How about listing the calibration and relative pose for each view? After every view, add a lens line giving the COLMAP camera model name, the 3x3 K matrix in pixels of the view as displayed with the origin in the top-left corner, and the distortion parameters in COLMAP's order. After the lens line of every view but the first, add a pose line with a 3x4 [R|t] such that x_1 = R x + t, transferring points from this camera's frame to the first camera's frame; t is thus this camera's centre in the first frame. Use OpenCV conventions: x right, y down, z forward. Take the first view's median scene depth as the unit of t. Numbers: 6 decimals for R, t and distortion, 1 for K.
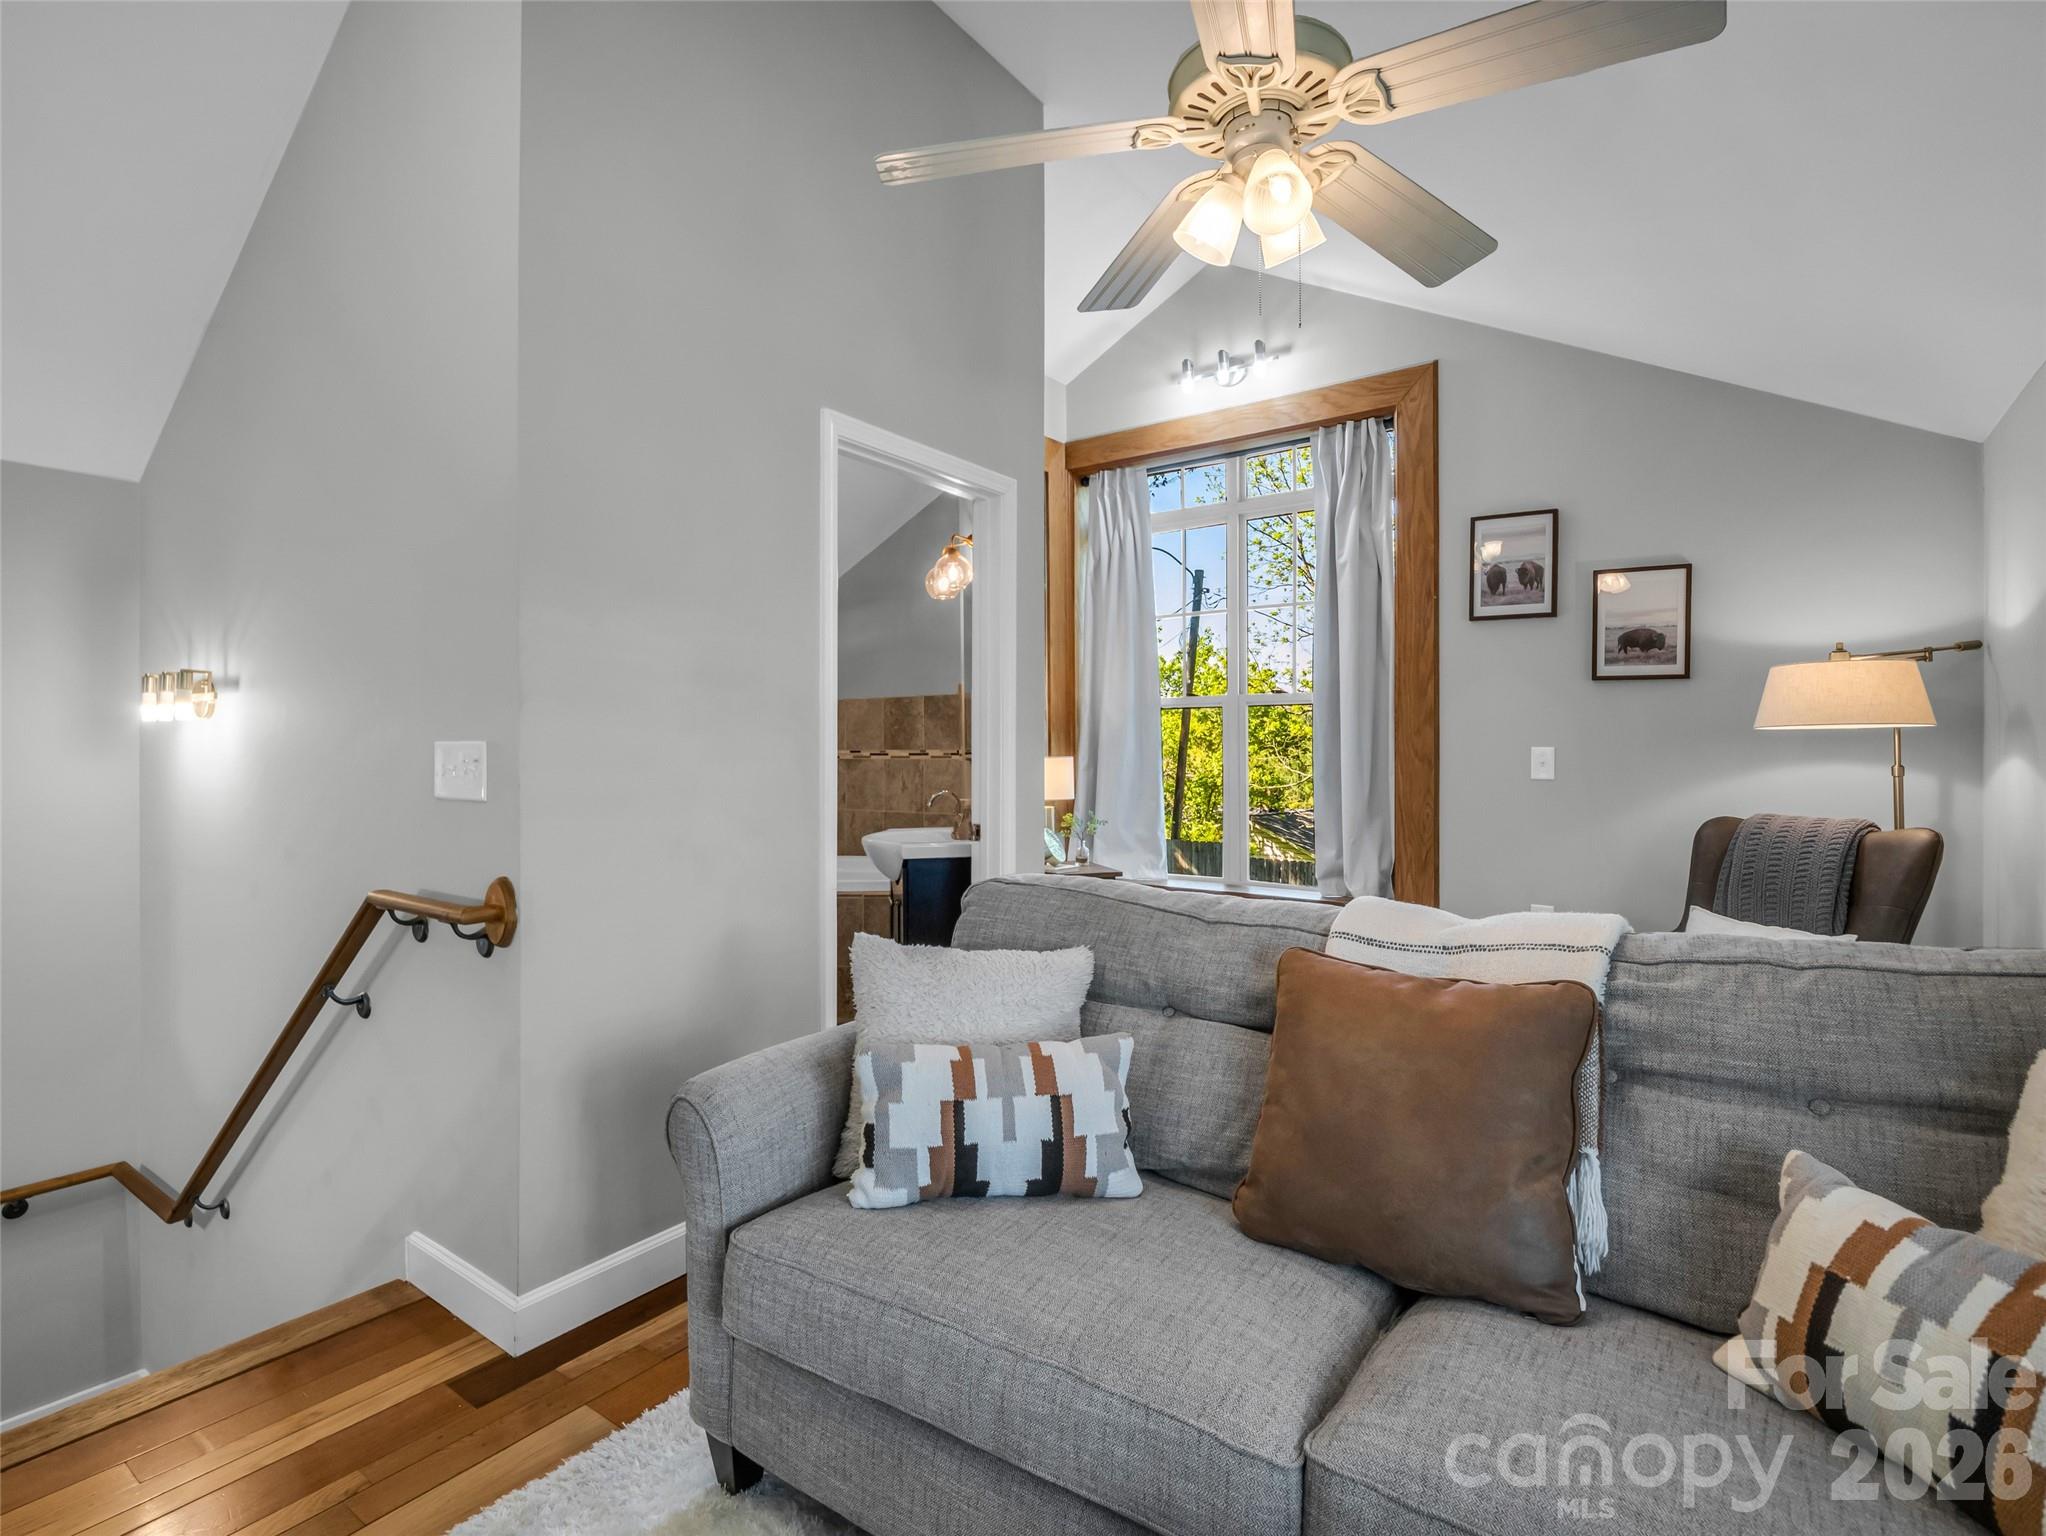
lens RADIAL K [[1038.9, 0, 1015.7], [0, 1038.9, 759.2], [0, 0, 1]] dist [-0.004262, -0.002704]
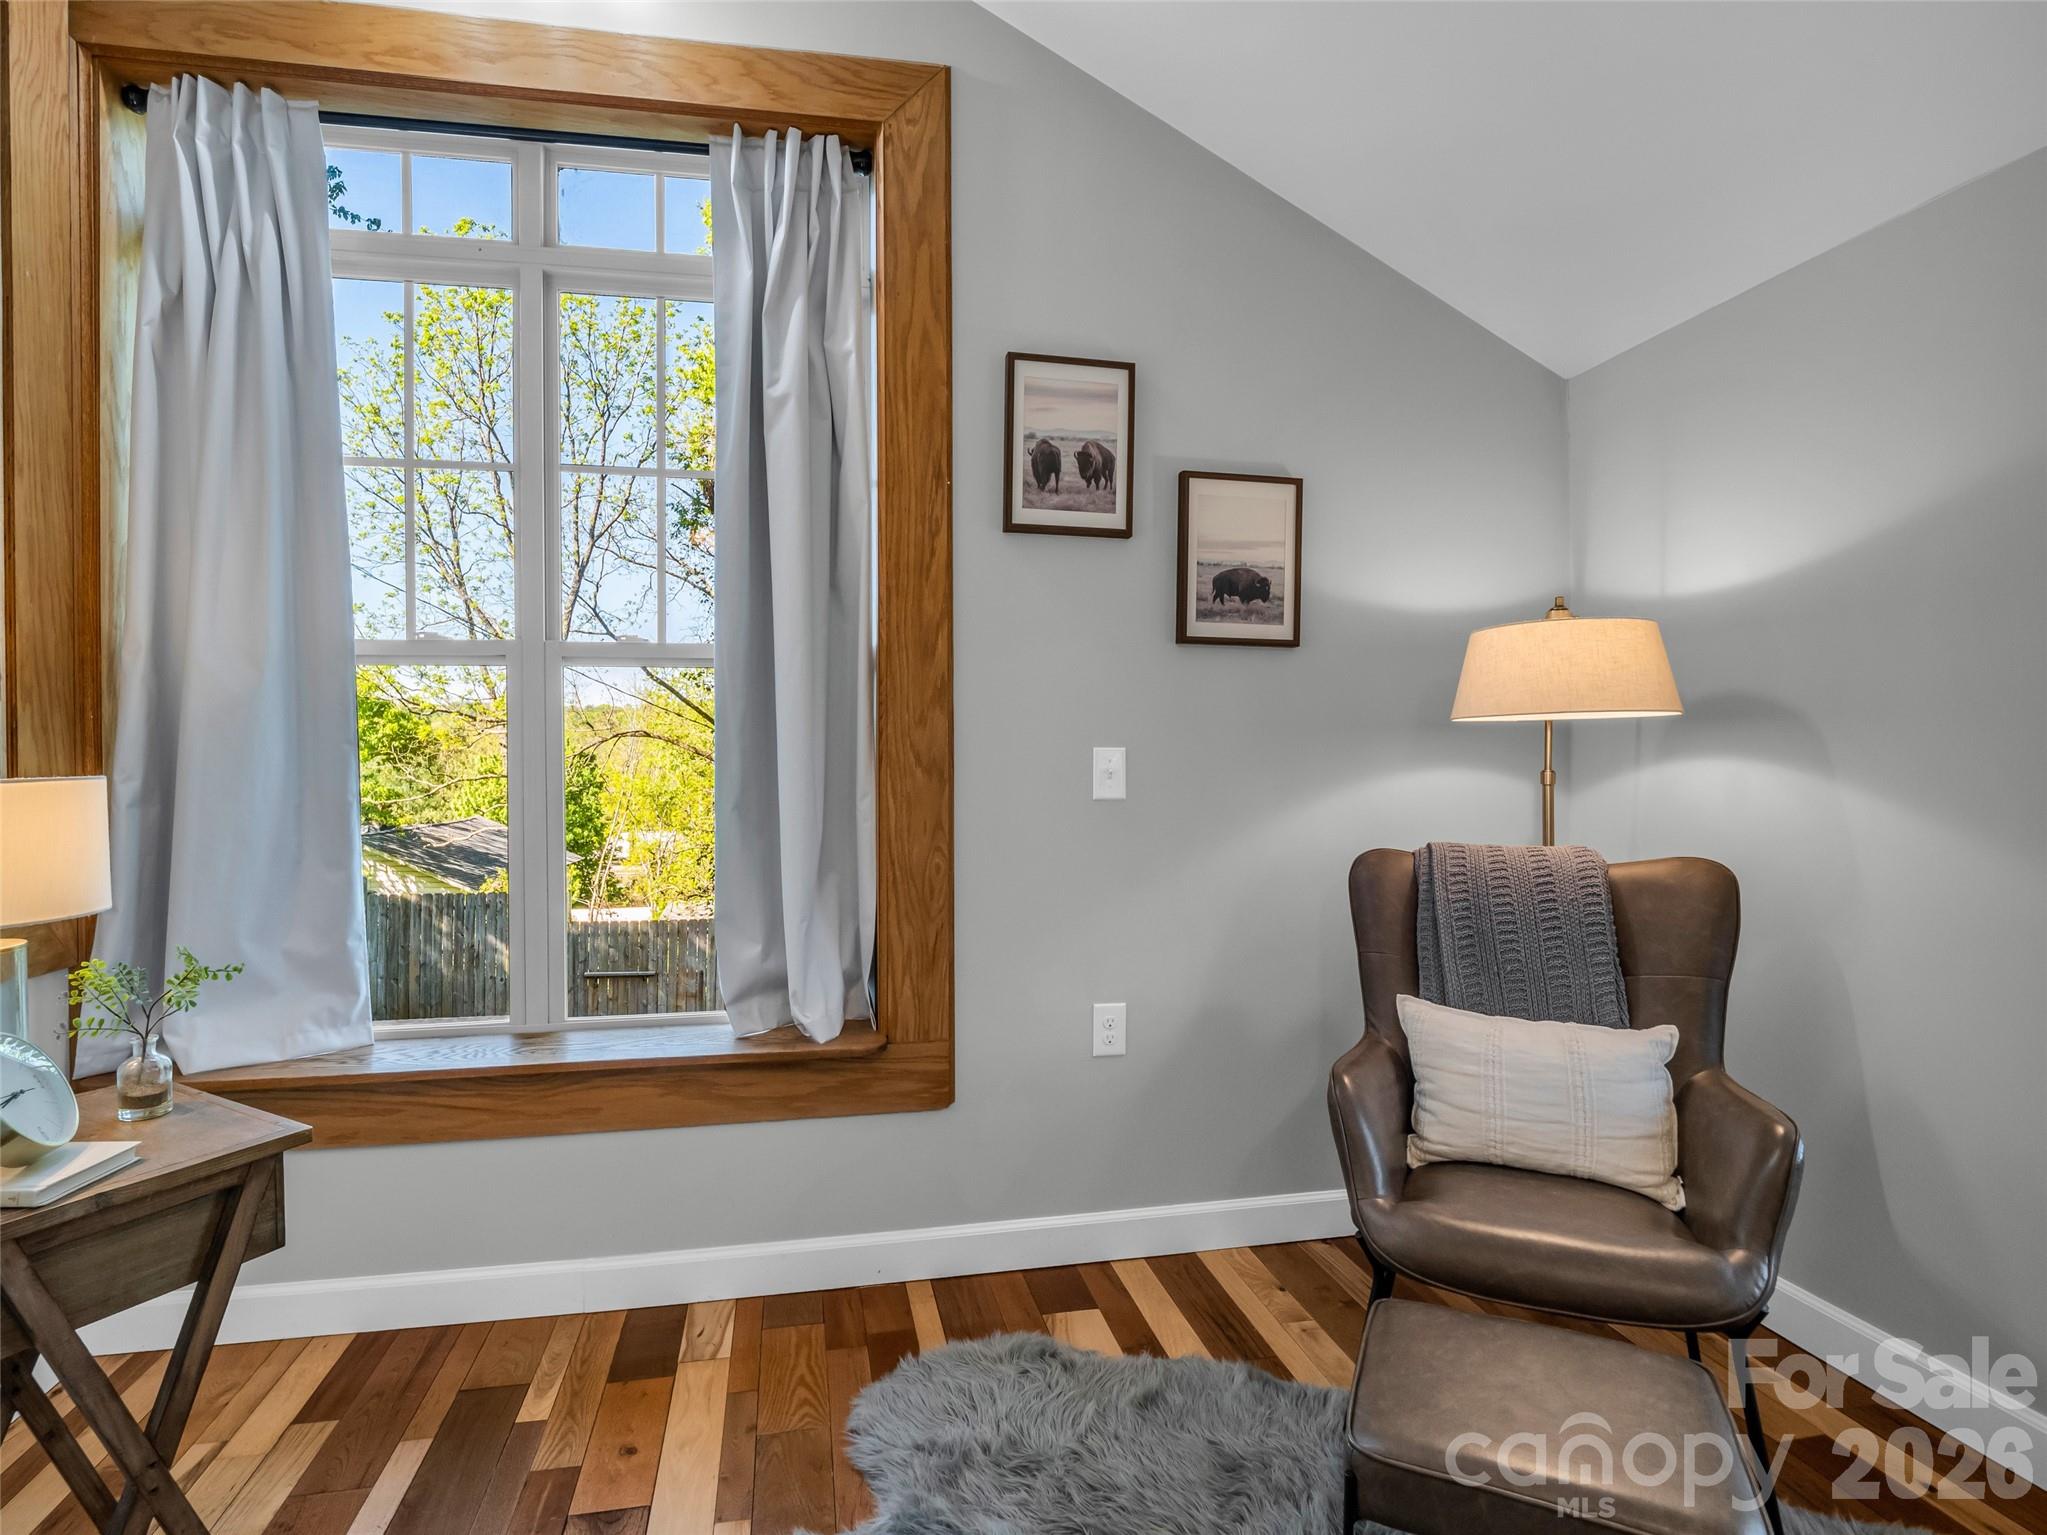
lens RADIAL K [[1039.4, 0, 1005.9], [0, 1039.4, 750.8], [0, 0, 1]] dist [-0.004262, -0.002704]
pose [[0.703549, -0.001796, 0.710645, 0.023522], [0.011508, 0.999894, -0.008866, -0.004535], [-0.710554, 0.014416, 0.703495, 0.576095]]
